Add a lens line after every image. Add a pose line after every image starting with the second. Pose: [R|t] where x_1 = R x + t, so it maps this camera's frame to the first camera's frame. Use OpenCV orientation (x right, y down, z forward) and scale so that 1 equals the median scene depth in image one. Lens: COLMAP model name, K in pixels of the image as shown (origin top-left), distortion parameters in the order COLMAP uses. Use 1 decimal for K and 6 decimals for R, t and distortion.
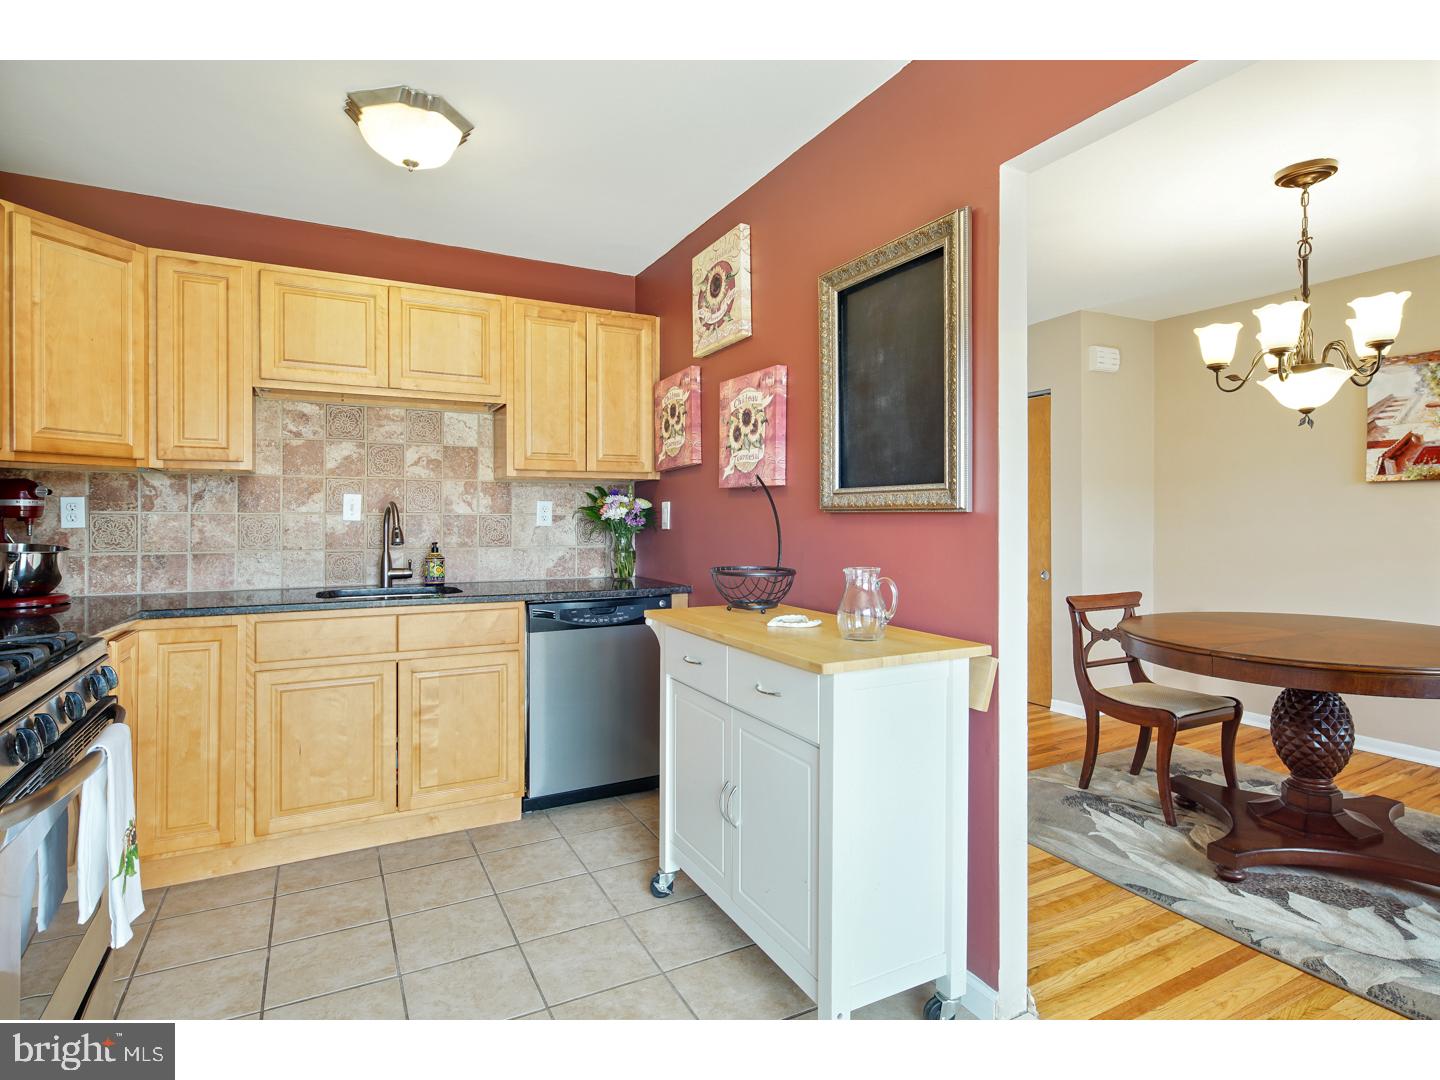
lens RADIAL K [[734.9, 0, 718.2], [0, 734.9, 520.4], [0, 0, 1]] dist [0.000901, -0.000515]
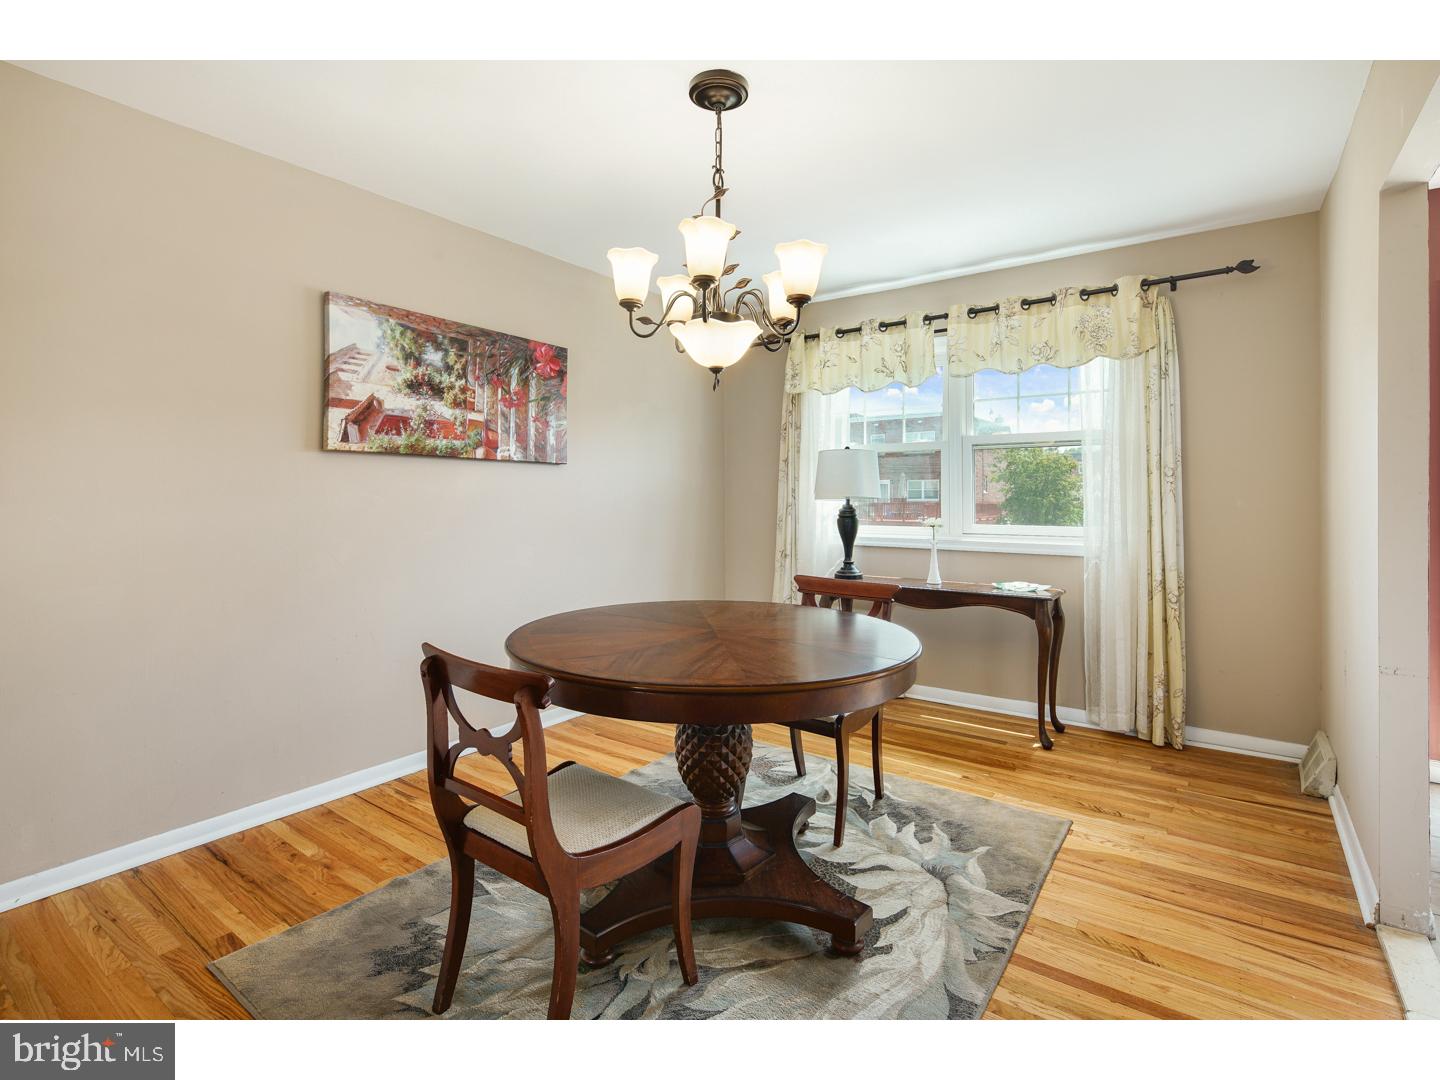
lens RADIAL K [[703.4, 0, 714.7], [0, 703.4, 499.8], [0, 0, 1]] dist [-0.000199, -0.000469]
pose [[-0.436027, -0.001722, 0.899932, 0.051984], [0.004731, 0.999980, 0.004206, -0.001648], [-0.899921, 0.006092, -0.436011, 1.007036]]
